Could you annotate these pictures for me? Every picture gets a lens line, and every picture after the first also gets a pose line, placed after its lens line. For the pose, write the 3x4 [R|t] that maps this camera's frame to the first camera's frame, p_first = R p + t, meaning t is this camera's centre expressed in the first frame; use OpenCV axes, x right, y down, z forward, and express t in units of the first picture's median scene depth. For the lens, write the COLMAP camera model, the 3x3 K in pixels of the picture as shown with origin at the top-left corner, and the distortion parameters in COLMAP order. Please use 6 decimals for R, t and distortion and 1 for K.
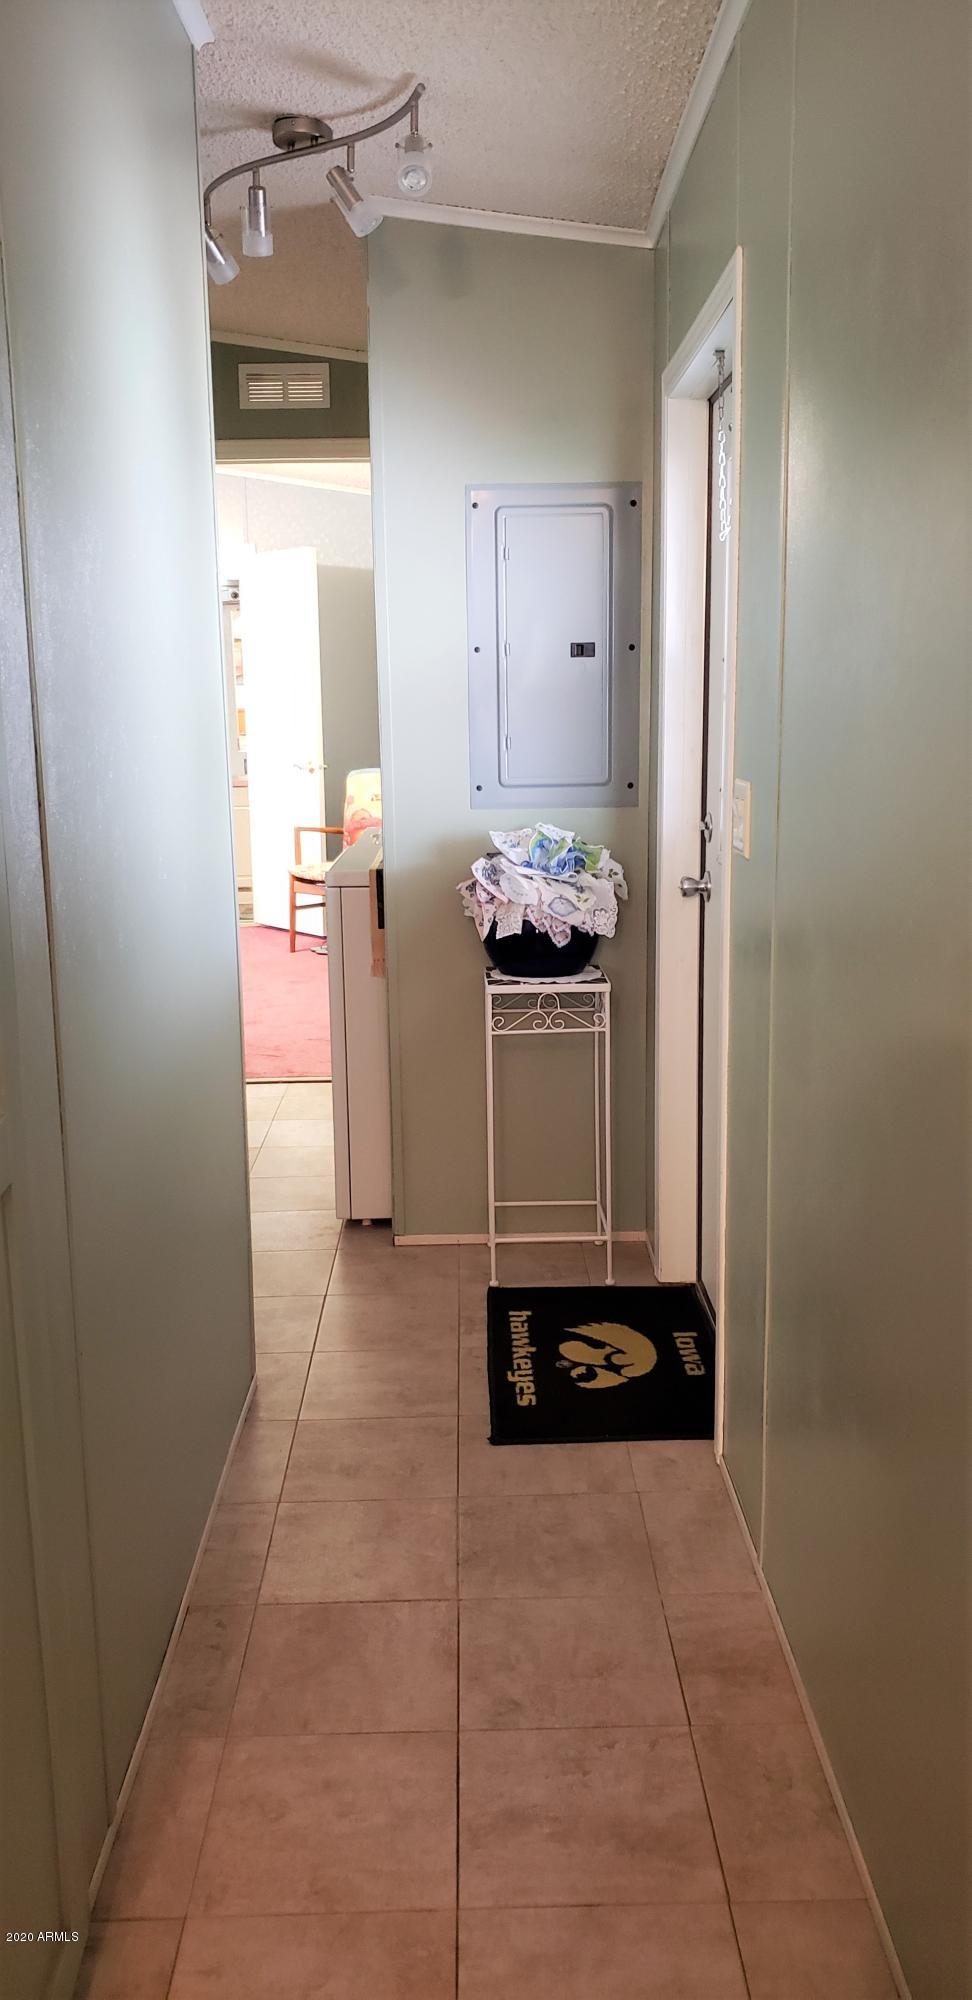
lens RADIAL K [[1596.3, 0, 457.4], [0, 1596.3, 960.9], [0, 0, 1]] dist [0.081834, -0.103866]
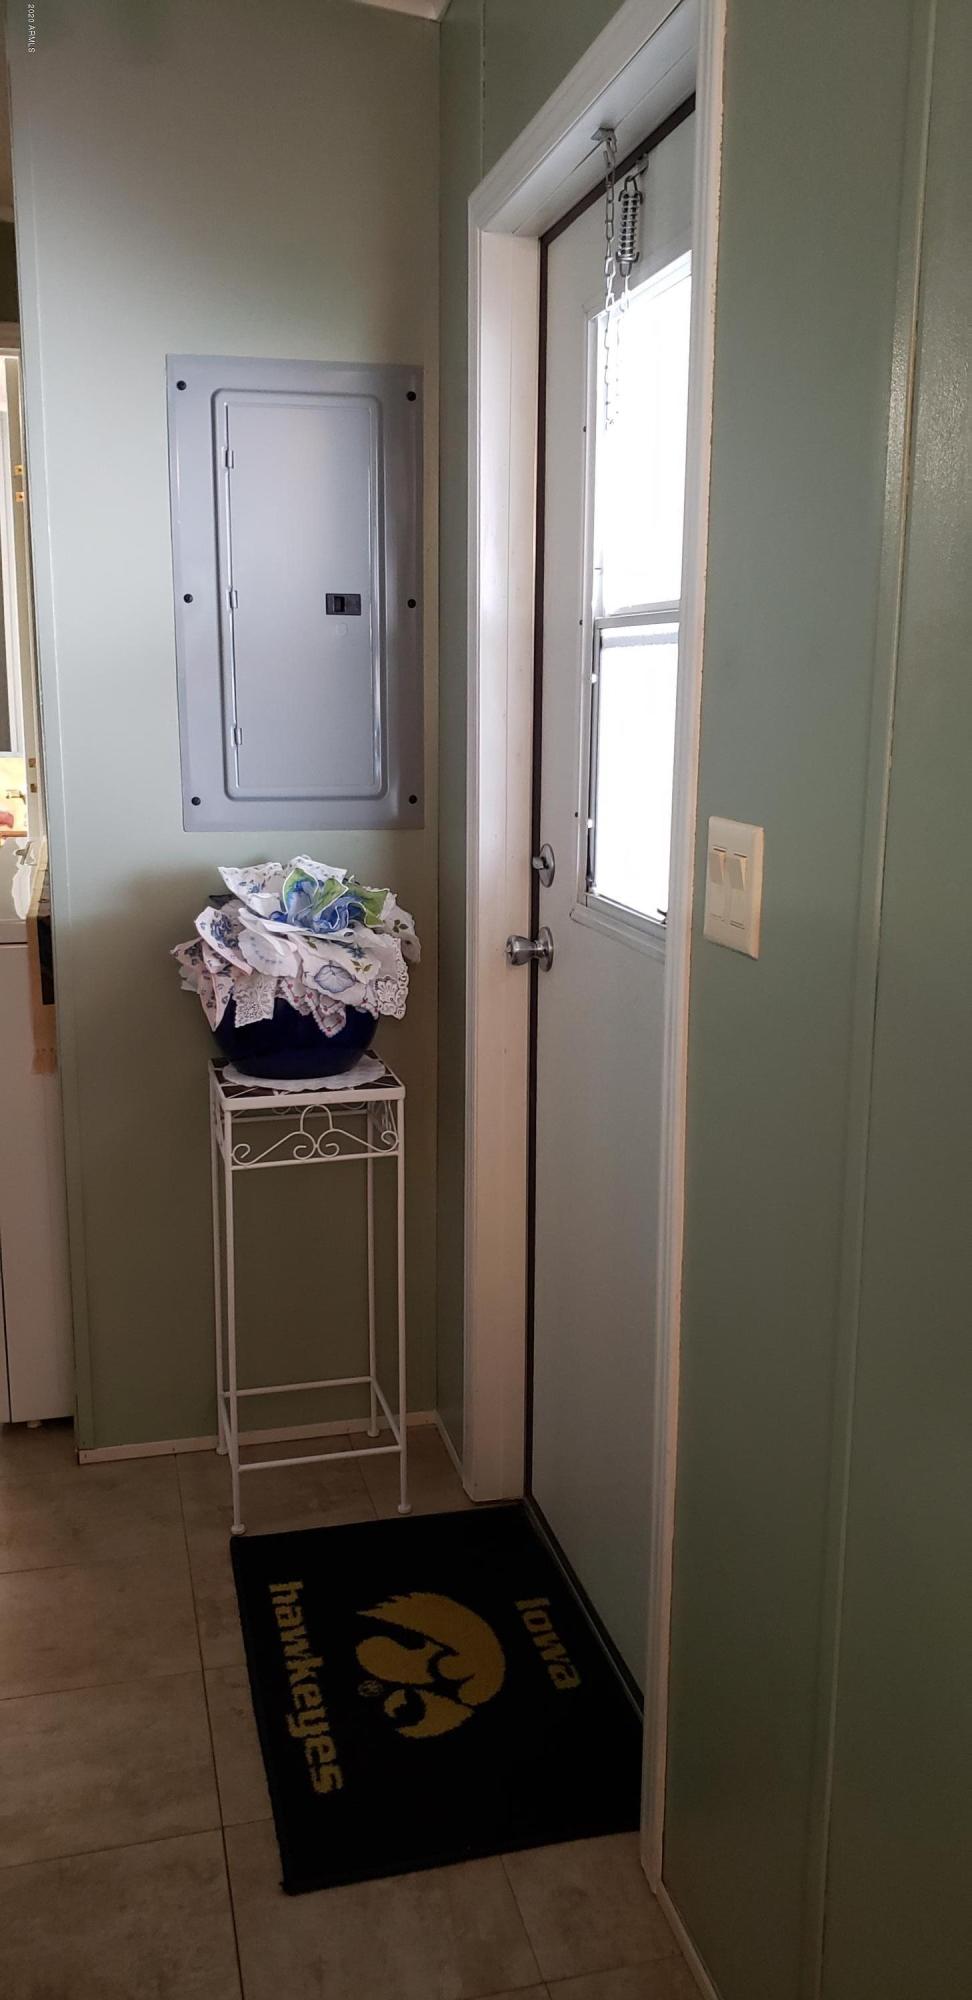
lens RADIAL K [[1596.3, 0, 457.4], [0, 1596.3, 960.9], [0, 0, 1]] dist [0.081834, -0.103866]
pose [[0.971971, -0.023847, 0.233888, -0.042290], [0.020672, 0.999658, 0.016017, -0.051082], [-0.234190, -0.010733, 0.972132, 0.320322]]
